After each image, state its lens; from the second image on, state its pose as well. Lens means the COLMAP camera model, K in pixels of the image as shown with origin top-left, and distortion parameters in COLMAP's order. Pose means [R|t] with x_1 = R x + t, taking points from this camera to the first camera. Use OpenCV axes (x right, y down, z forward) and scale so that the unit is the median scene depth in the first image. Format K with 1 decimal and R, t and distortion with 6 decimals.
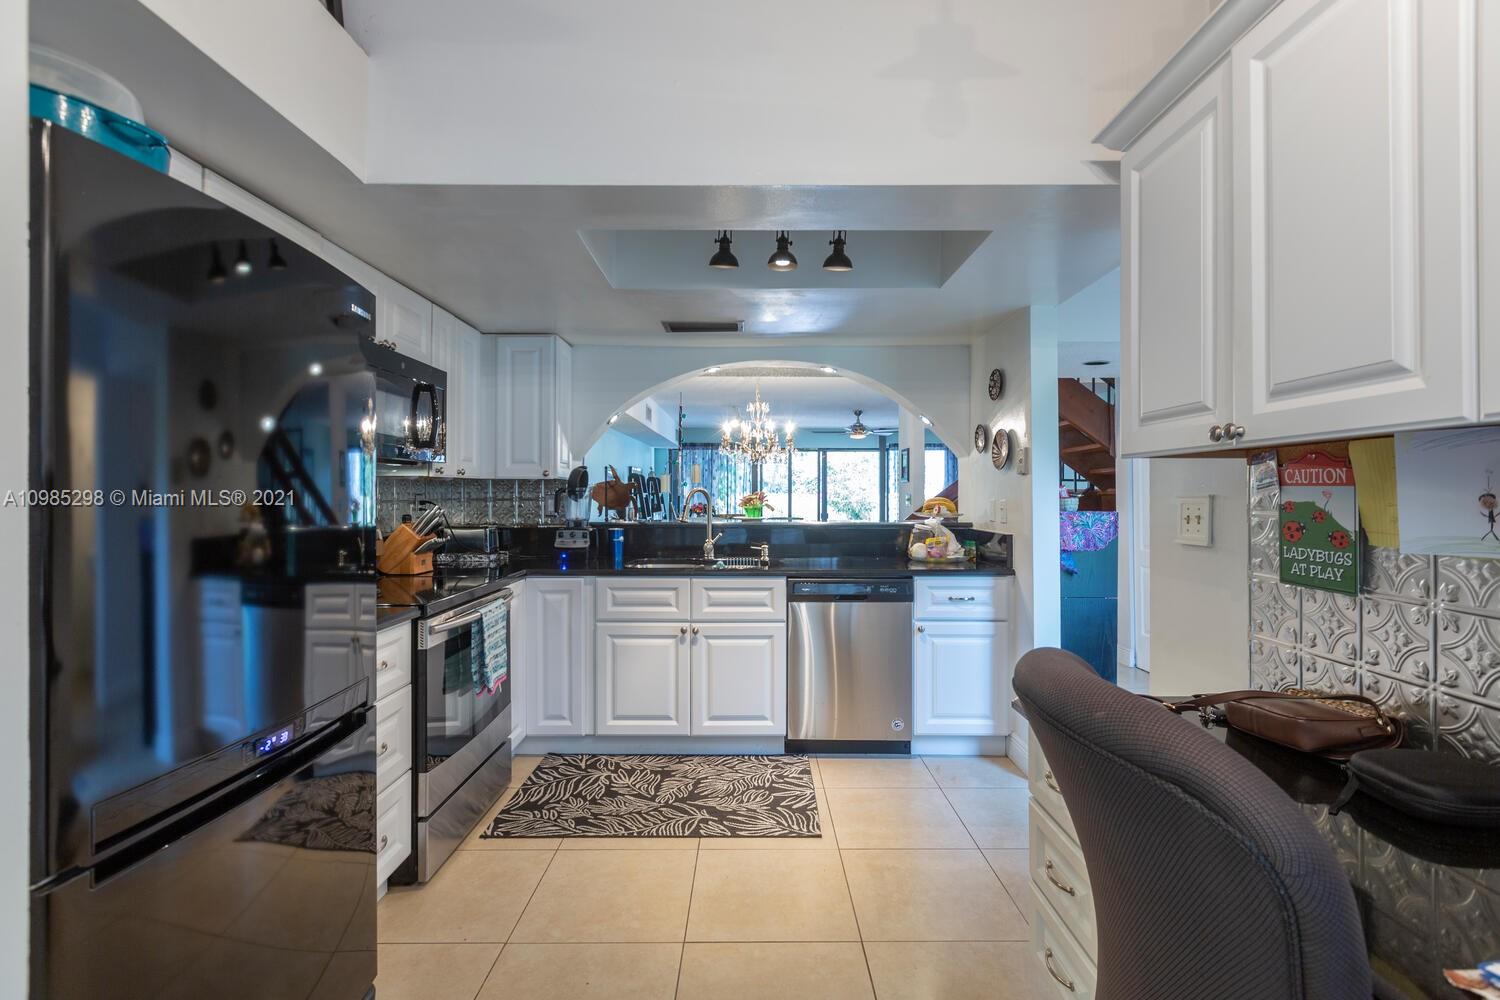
lens RADIAL K [[671.7, 0, 743.0], [0, 671.7, 499.1], [0, 0, 1]] dist [0.002147, -0.000728]
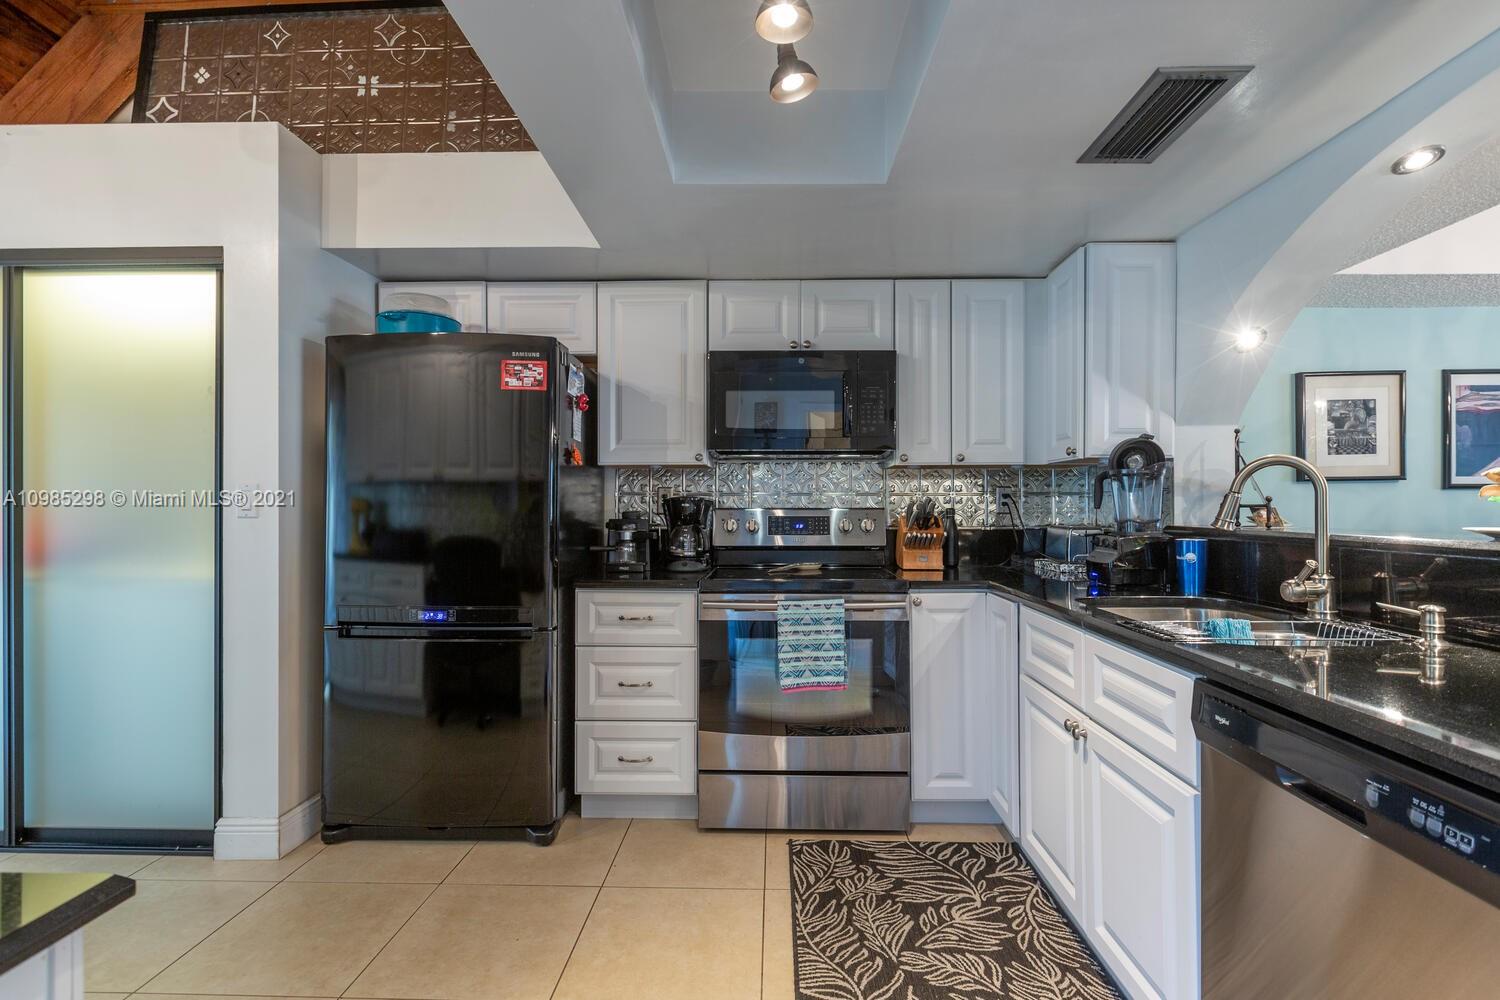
lens RADIAL K [[671.7, 0, 746.2], [0, 671.7, 502.4], [0, 0, 1]] dist [0.002147, -0.000728]
pose [[-0.025408, -0.015954, -0.999550, 0.495814], [0.002610, 0.999868, -0.016025, 0.029522], [0.999674, -0.003016, -0.025363, 0.825866]]
